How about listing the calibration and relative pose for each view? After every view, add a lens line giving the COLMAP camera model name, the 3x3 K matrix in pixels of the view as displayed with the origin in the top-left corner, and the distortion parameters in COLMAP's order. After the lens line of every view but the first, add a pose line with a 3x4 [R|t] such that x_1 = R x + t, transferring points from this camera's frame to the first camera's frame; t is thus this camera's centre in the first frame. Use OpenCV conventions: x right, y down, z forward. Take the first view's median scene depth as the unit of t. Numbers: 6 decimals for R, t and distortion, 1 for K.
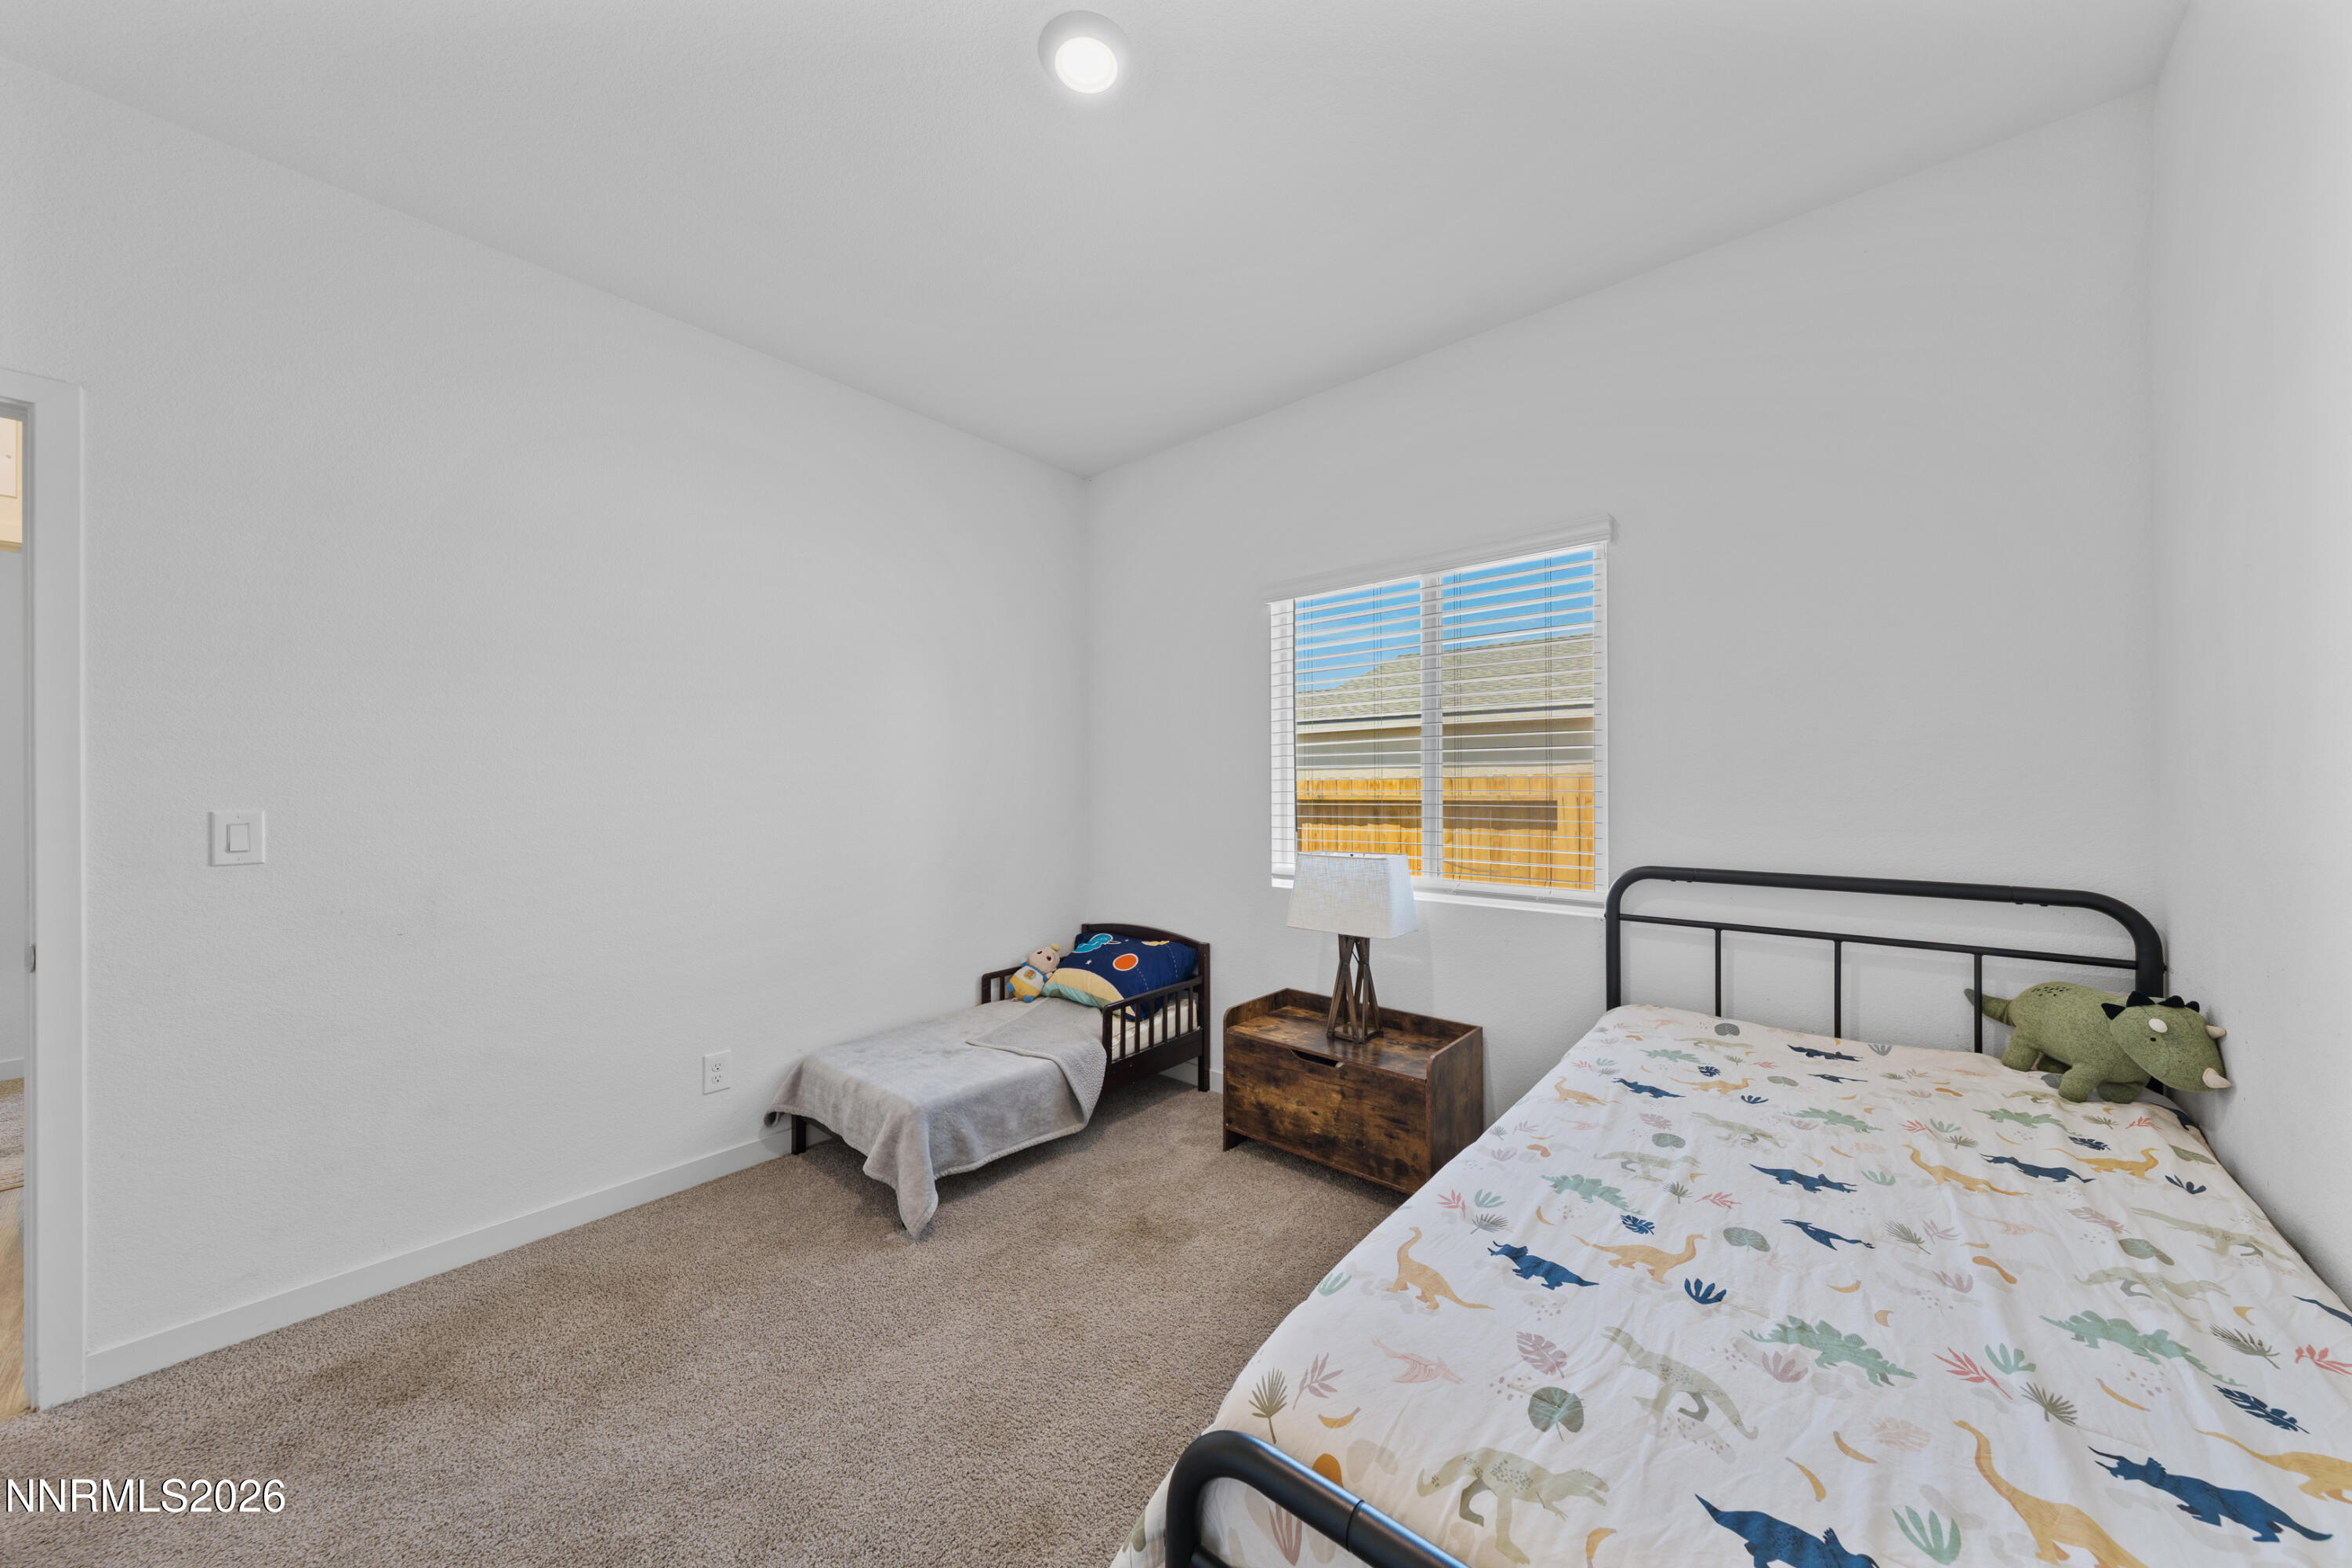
lens RADIAL K [[799.5, 0, 1163.5], [0, 799.5, 788.5], [0, 0, 1]] dist [-0.001804, 0.001052]
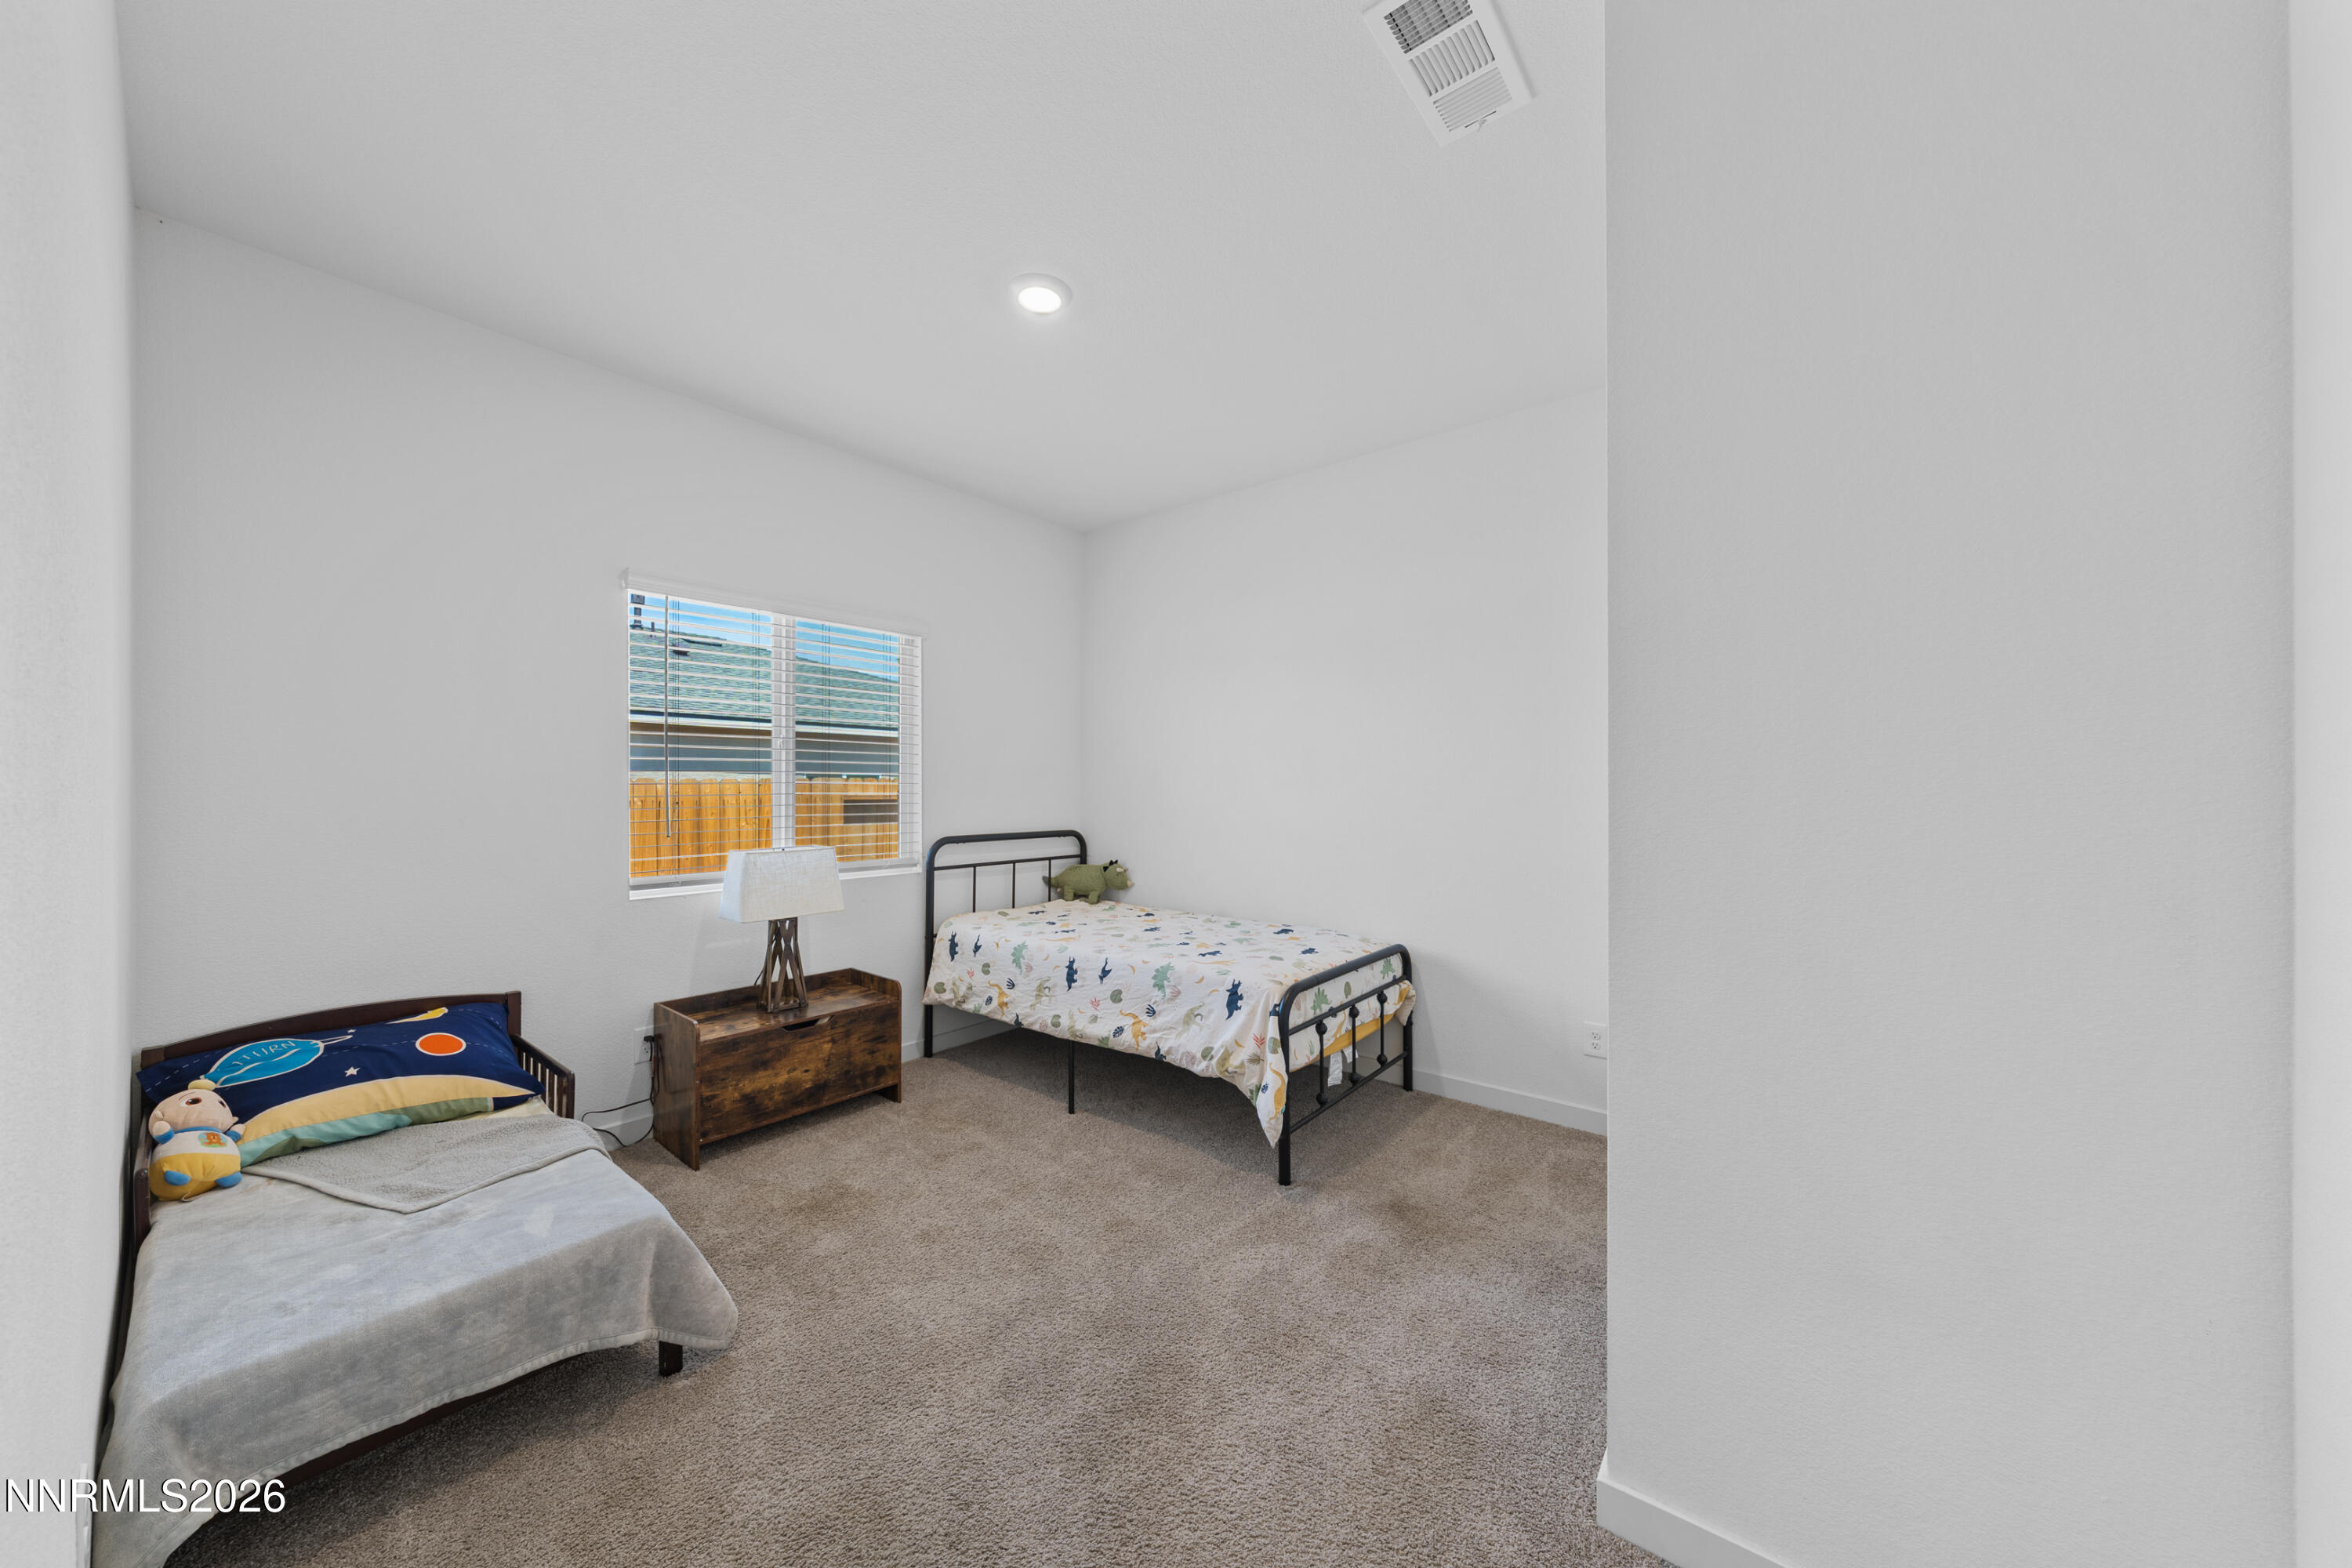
lens RADIAL K [[799.5, 0, 1173.5], [0, 799.5, 783.5], [0, 0, 1]] dist [-0.001804, 0.001052]
pose [[-0.014086, 0.001759, 0.999899, -0.995323], [0.004364, 0.999989, -0.001697, -0.010078], [-0.999891, 0.004340, -0.014094, 0.481775]]
